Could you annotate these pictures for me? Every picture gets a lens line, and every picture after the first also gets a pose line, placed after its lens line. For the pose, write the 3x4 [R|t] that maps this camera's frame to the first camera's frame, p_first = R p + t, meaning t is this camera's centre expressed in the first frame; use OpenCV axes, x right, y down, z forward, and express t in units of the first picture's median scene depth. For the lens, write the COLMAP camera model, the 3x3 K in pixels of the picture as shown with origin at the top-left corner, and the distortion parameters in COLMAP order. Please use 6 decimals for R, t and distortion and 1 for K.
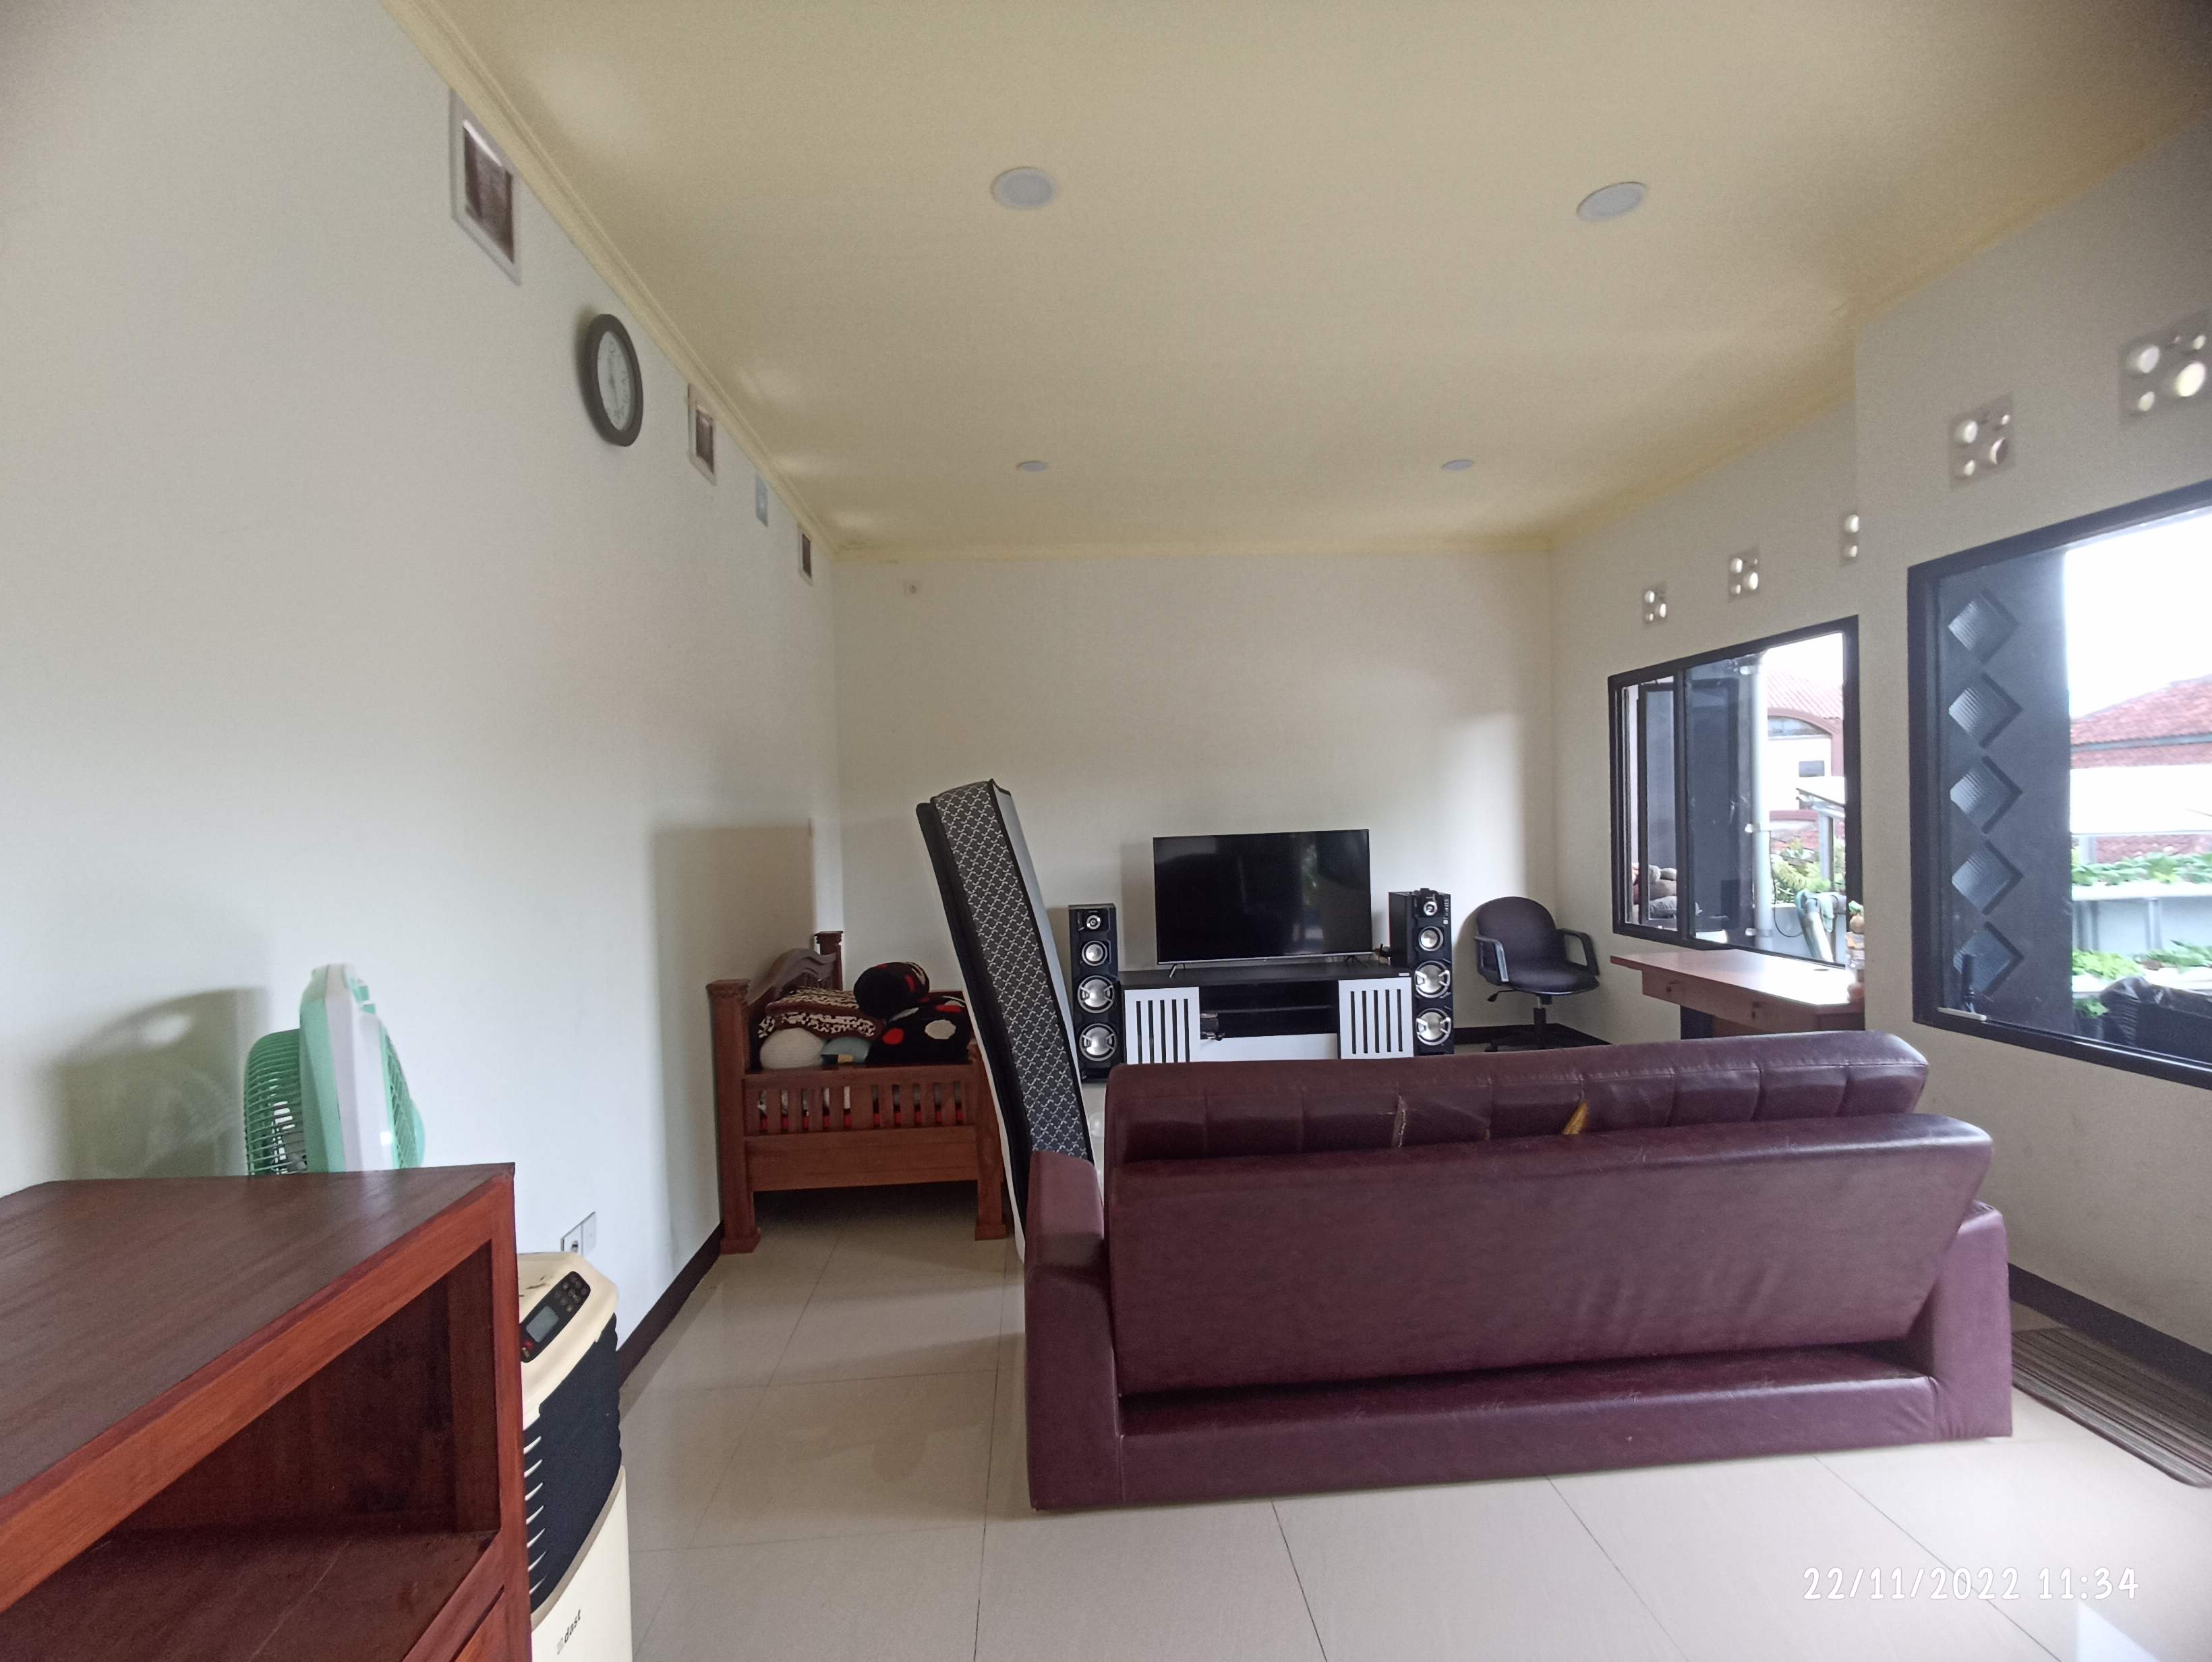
lens RADIAL K [[1007.2, 0, 1095.8], [0, 1007.2, 839.8], [0, 0, 1]] dist [-0.001639, -0.001769]
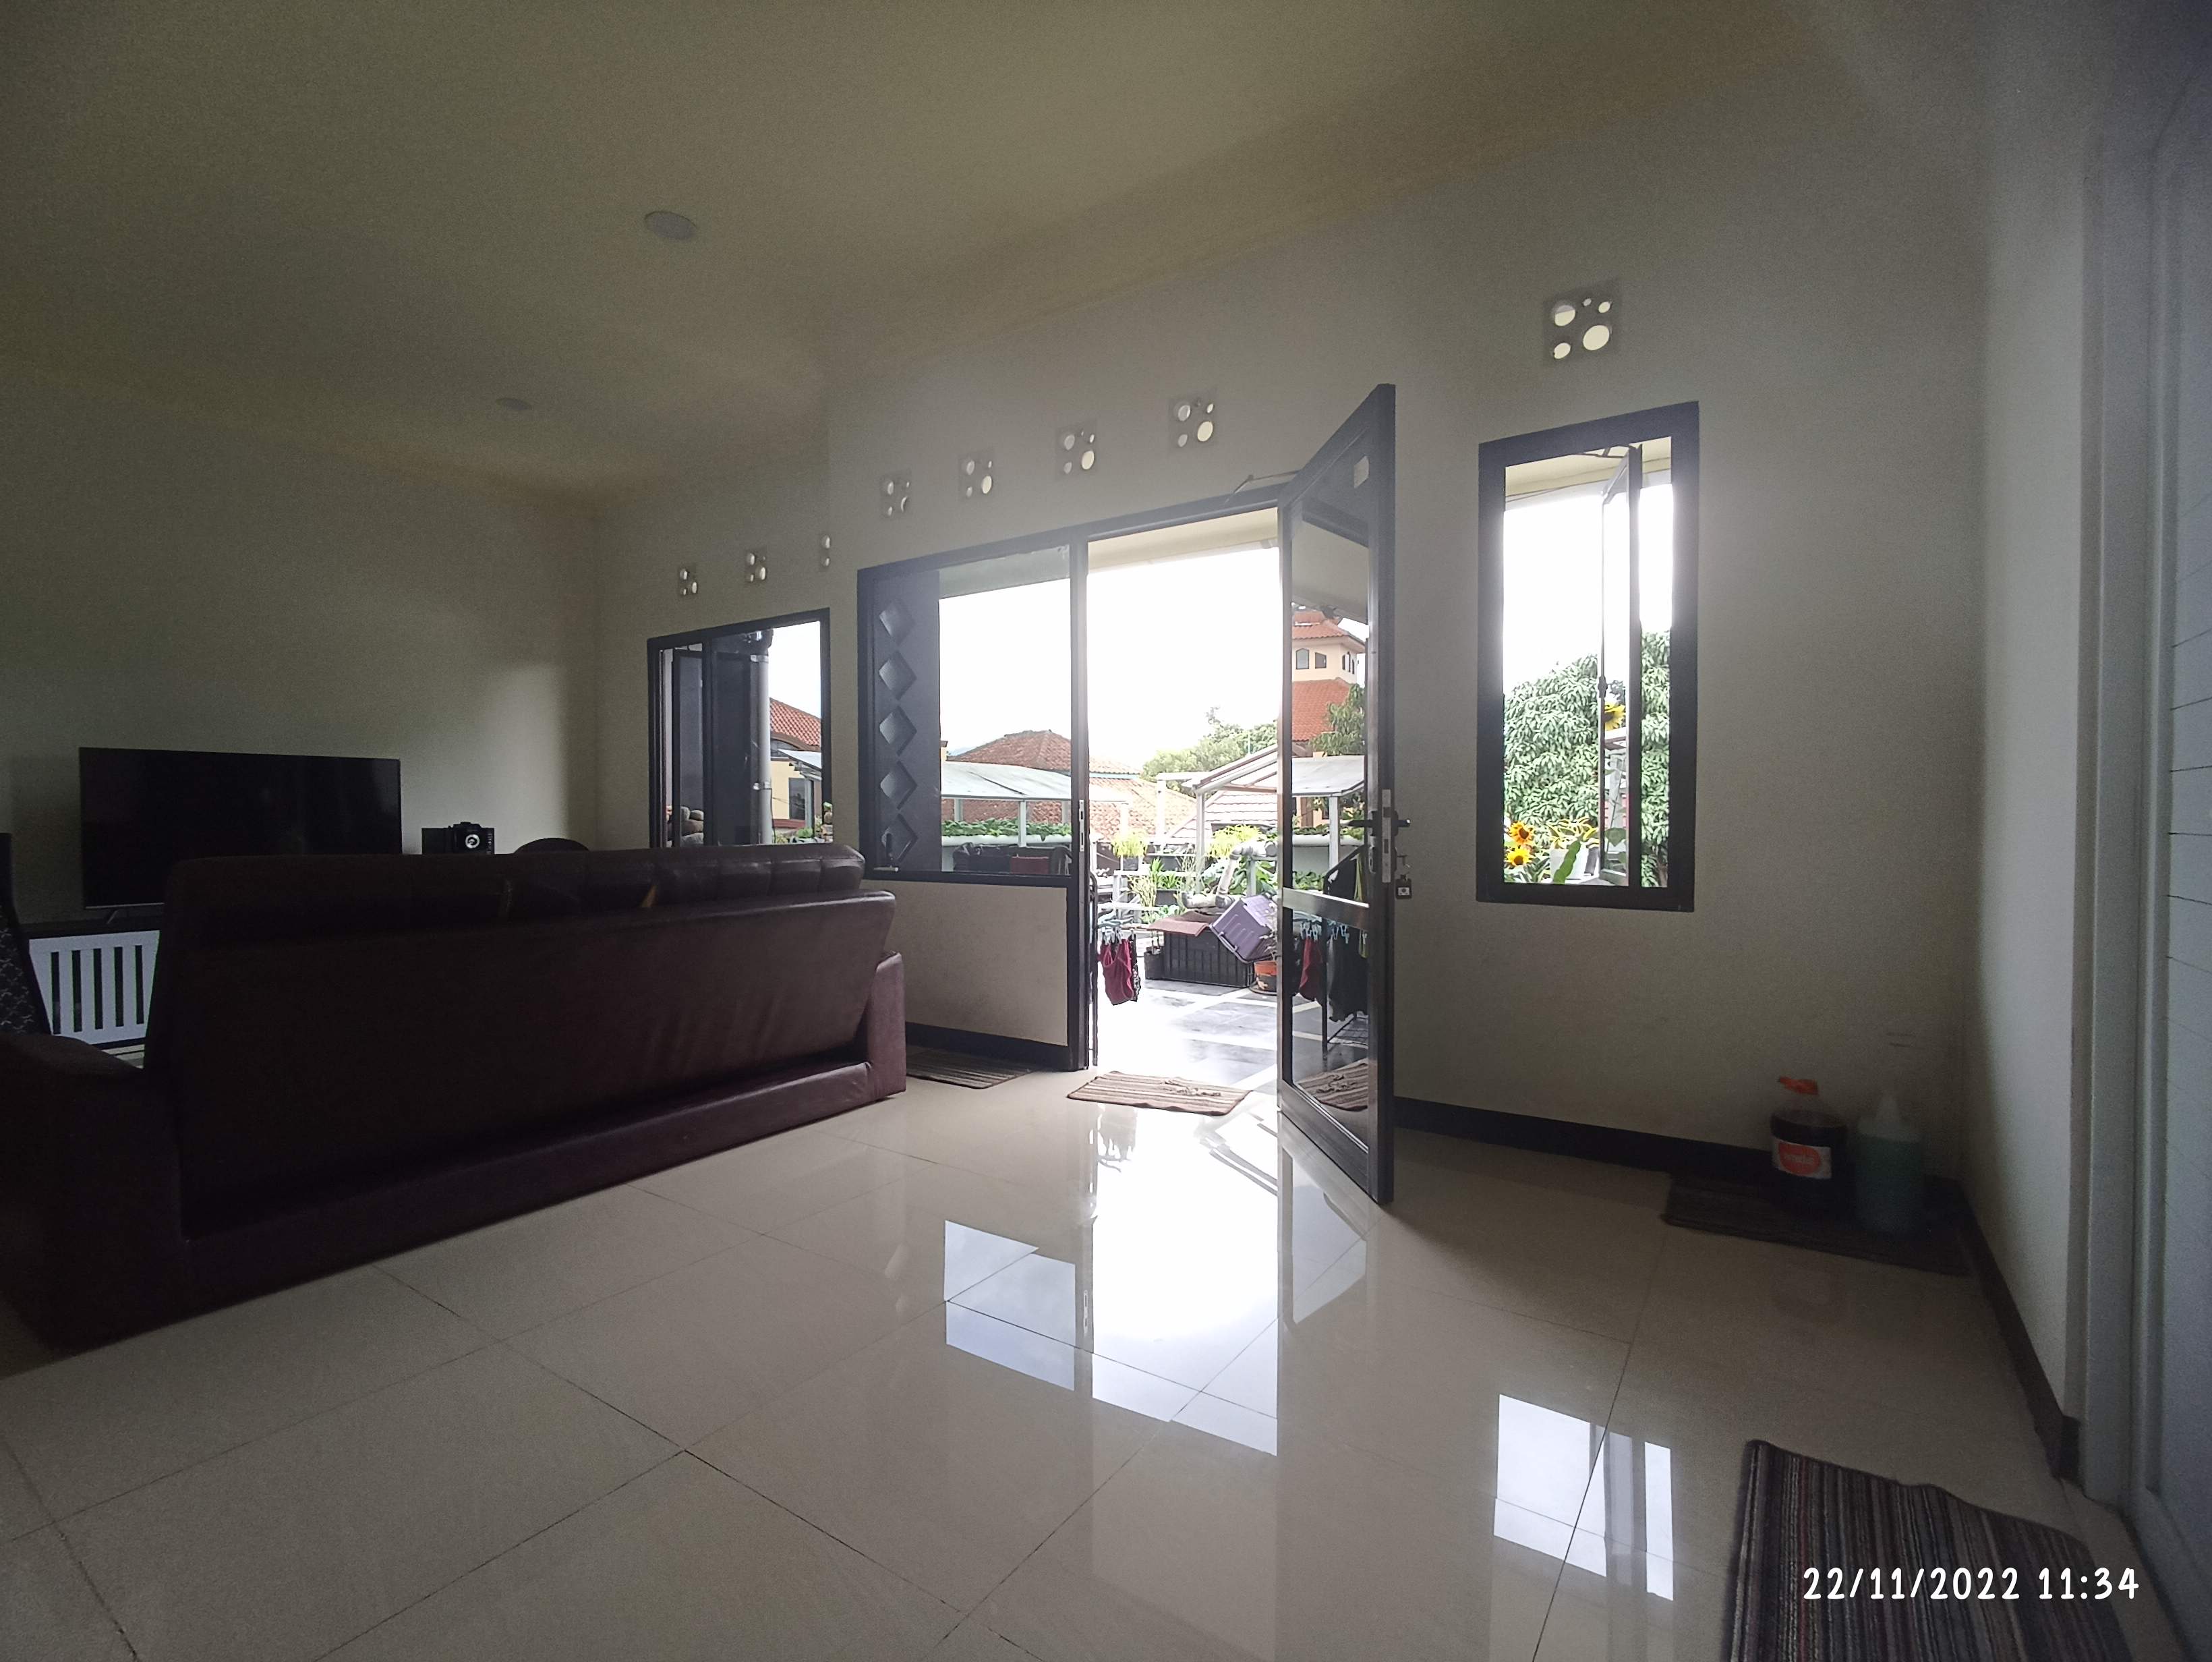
lens RADIAL K [[1007.2, 0, 1115.9], [0, 1007.2, 842.0], [0, 0, 1]] dist [-0.001639, -0.001769]
pose [[0.603418, 0.009580, 0.797368, -0.080082], [0.002882, 0.999895, -0.014195, 0.088935], [-0.797420, 0.010864, 0.603327, -0.110807]]
